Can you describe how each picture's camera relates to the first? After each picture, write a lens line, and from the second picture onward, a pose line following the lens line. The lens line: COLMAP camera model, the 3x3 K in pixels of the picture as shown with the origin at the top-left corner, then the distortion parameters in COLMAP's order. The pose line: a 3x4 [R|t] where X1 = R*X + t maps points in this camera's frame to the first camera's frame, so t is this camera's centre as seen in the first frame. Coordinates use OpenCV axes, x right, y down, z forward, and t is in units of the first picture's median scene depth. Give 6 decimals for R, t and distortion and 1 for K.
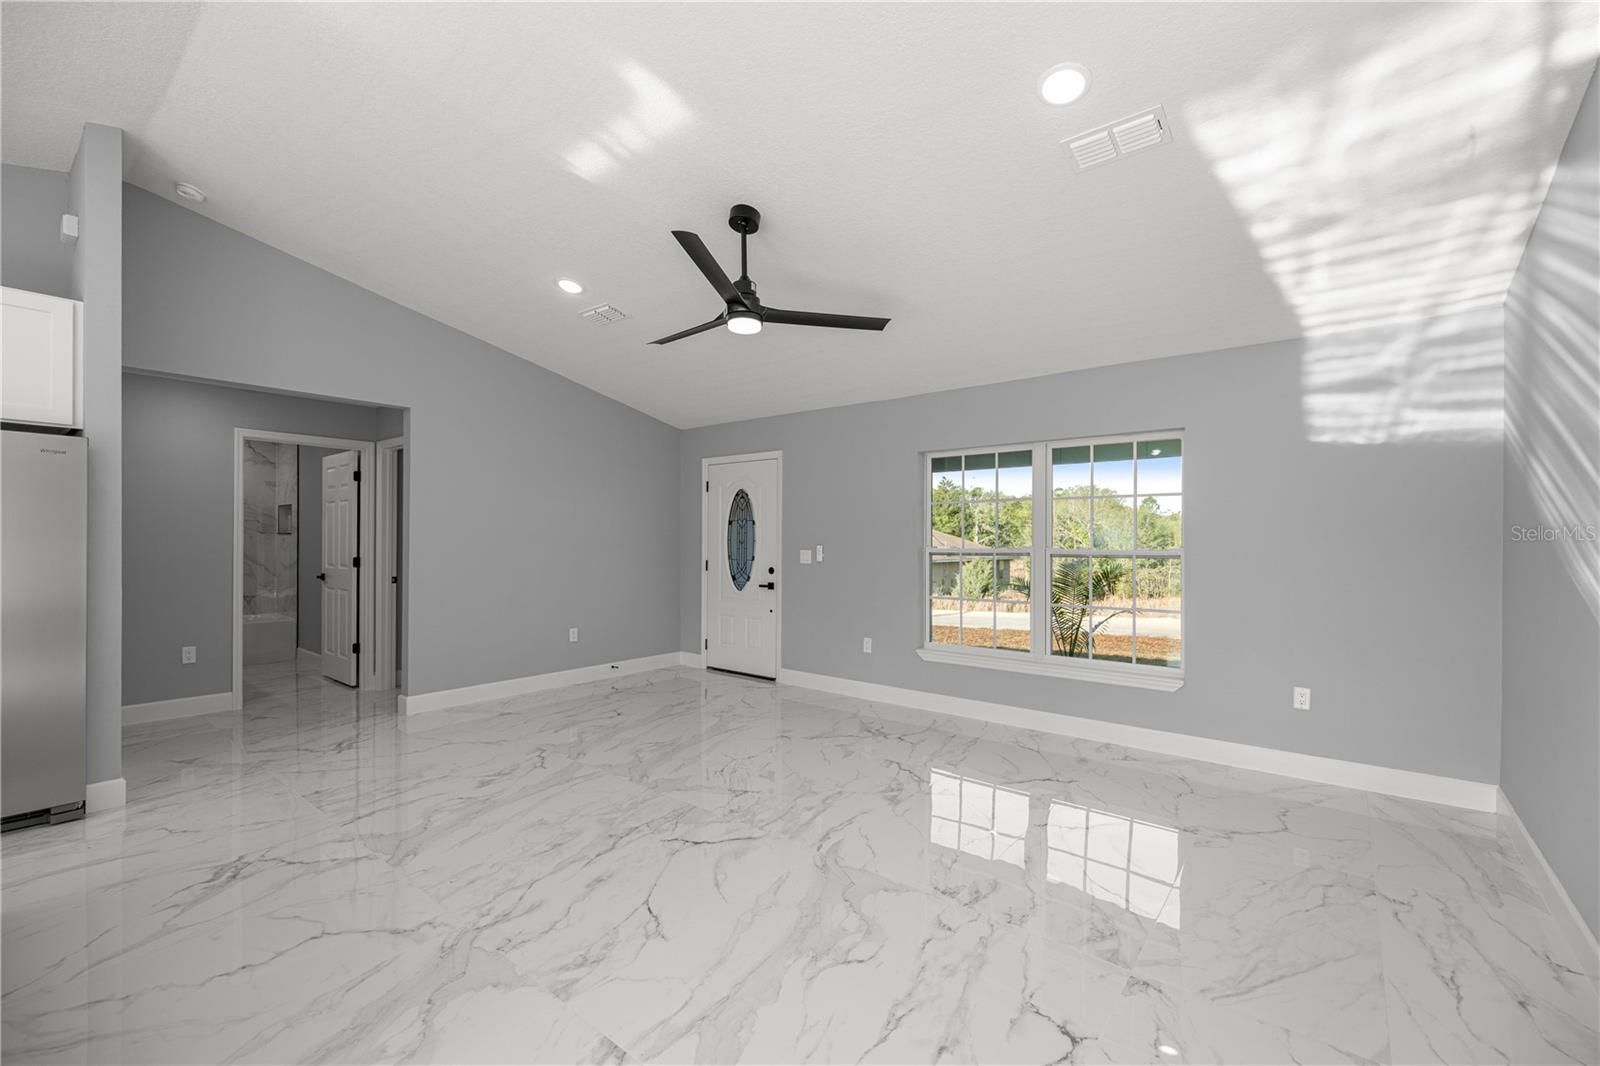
lens RADIAL K [[674.0, 0, 794.2], [0, 674.0, 541.0], [0, 0, 1]] dist [0.001260, -0.000093]
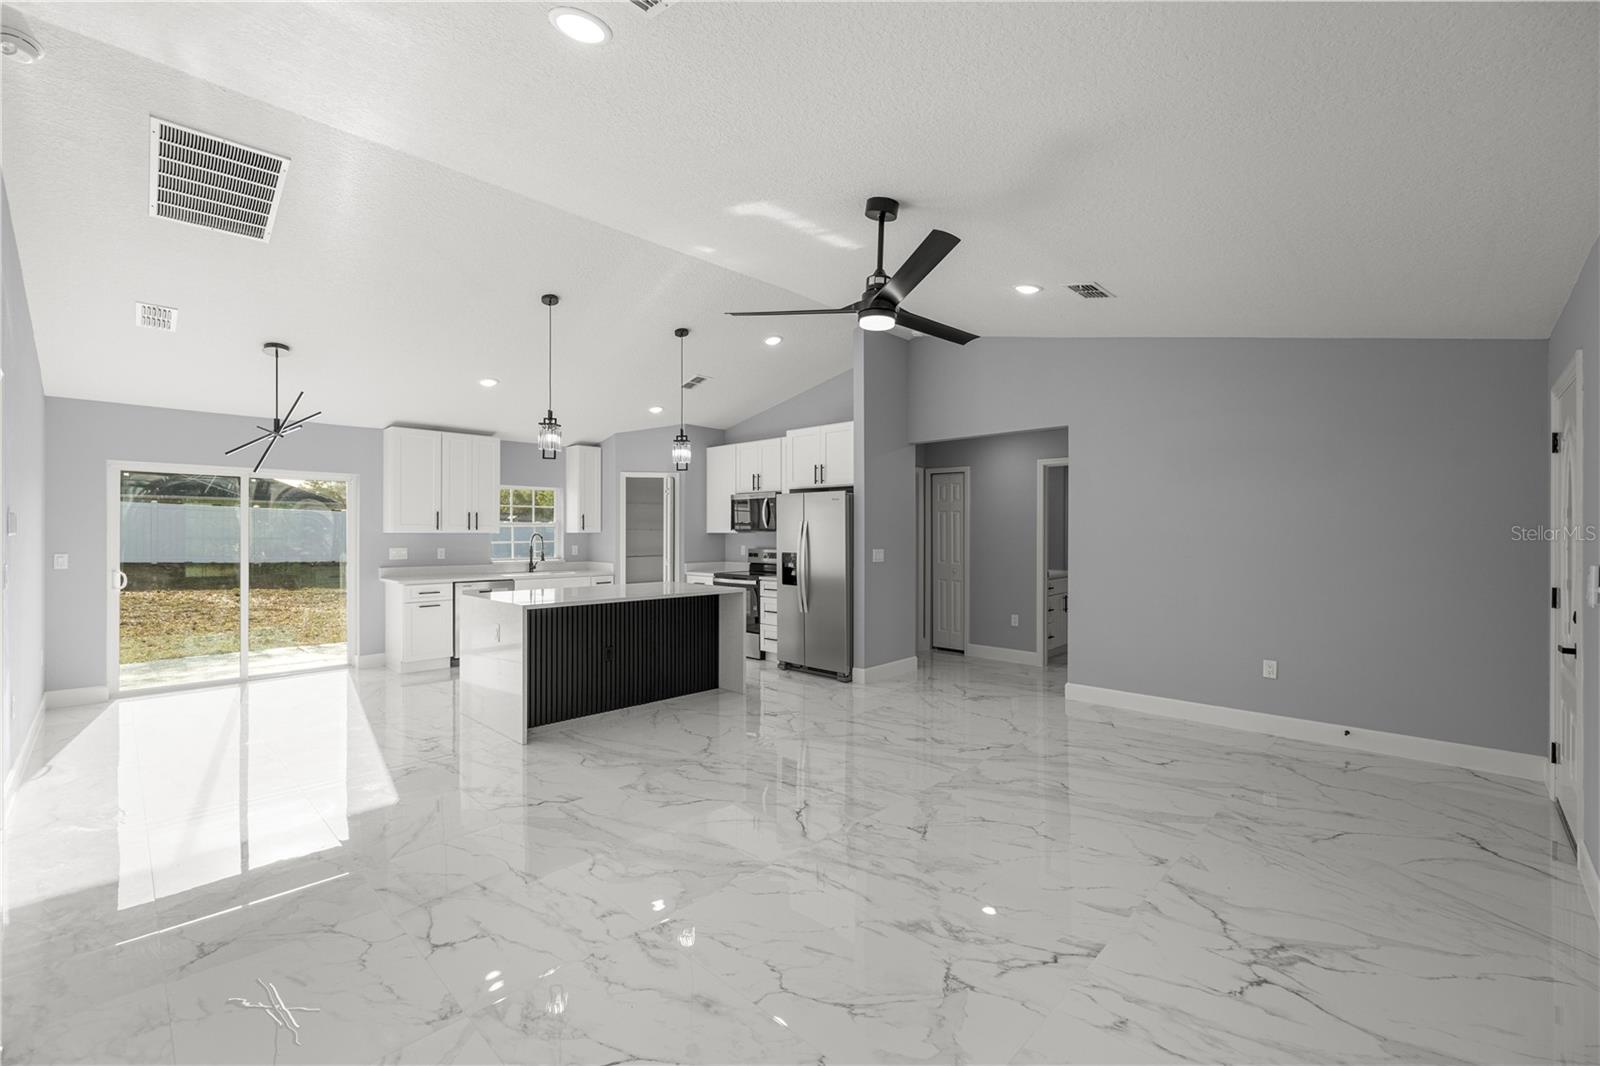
lens RADIAL K [[670.8, 0, 790.7], [0, 670.8, 531.7], [0, 0, 1]] dist [0.003839, 0.000096]
pose [[-0.096173, -0.006680, -0.995342, 0.775478], [-0.002469, 0.999976, -0.006472, -0.016137], [0.995362, 0.001835, -0.096187, 0.856575]]
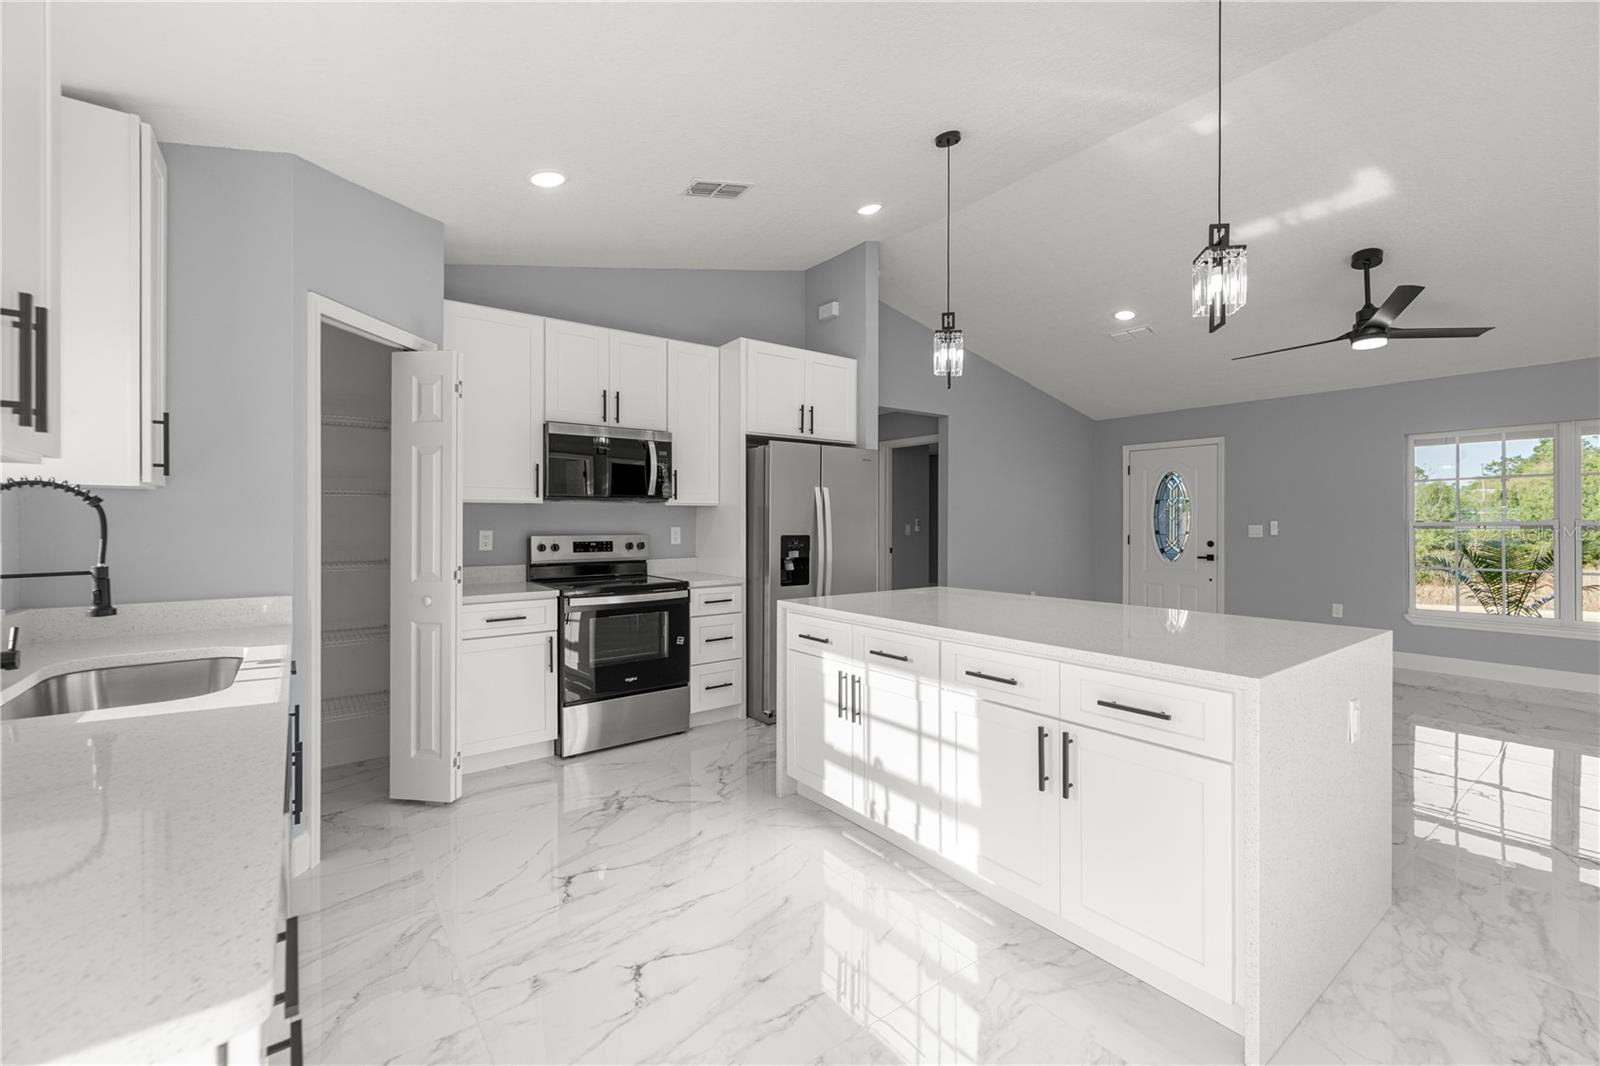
lens RADIAL K [[674.2, 0, 799.0], [0, 674.2, 522.7], [0, 0, 1]] dist [0.000929, -0.000084]
pose [[0.969926, -0.007483, -0.243284, -0.705560], [0.007282, 0.999972, -0.001725, 0.009188], [0.243290, -0.000098, 0.969954, -0.423181]]
